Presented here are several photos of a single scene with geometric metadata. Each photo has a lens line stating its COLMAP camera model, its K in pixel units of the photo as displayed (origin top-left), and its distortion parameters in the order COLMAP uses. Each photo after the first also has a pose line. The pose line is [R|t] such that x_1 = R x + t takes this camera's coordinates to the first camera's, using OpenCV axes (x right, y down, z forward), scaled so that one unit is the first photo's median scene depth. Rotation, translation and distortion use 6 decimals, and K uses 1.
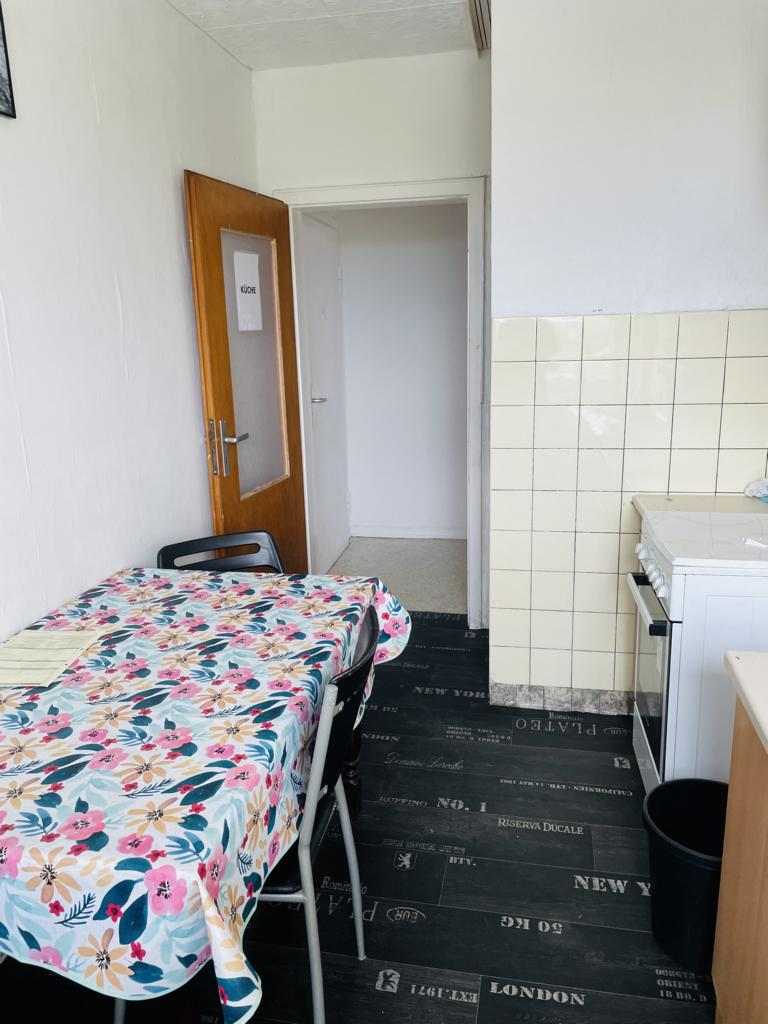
lens RADIAL K [[771.5, 0, 382.1], [0, 771.5, 510.5], [0, 0, 1]] dist [-0.004048, -0.001850]
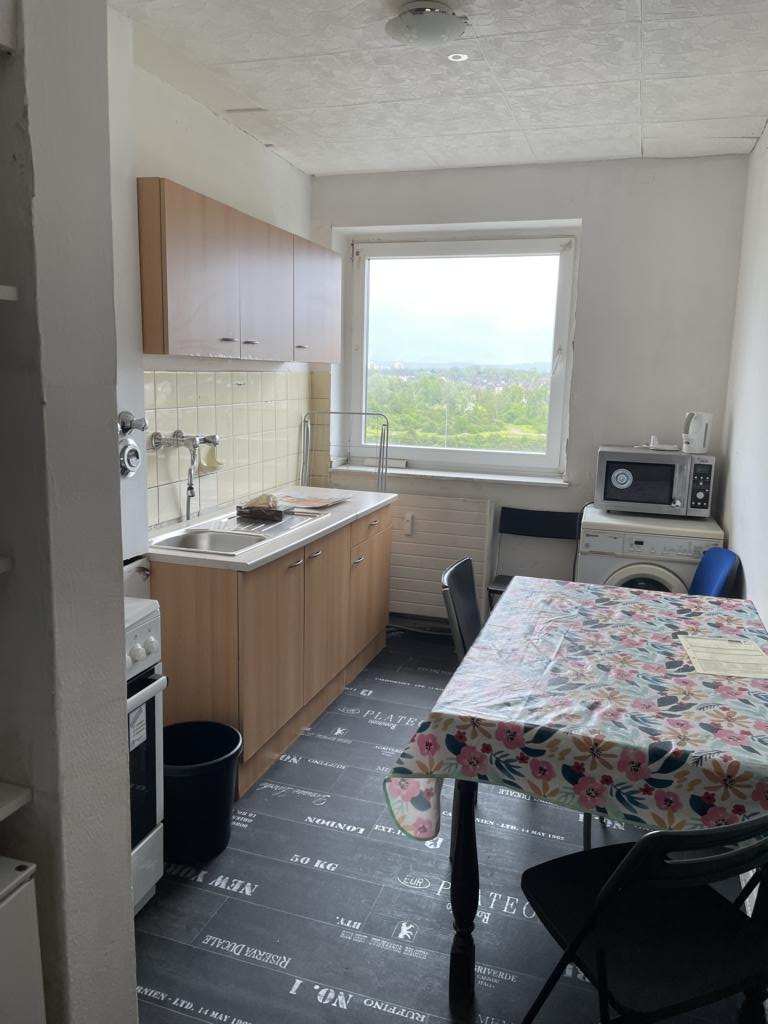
lens RADIAL K [[771.5, 0, 382.0], [0, 771.5, 512.8], [0, 0, 1]] dist [-0.004048, -0.001850]
pose [[-0.991986, -0.021322, 0.124536, -0.054947], [0.031081, 0.914188, 0.404098, -0.459928], [-0.122466, 0.404730, -0.906198, 1.834555]]
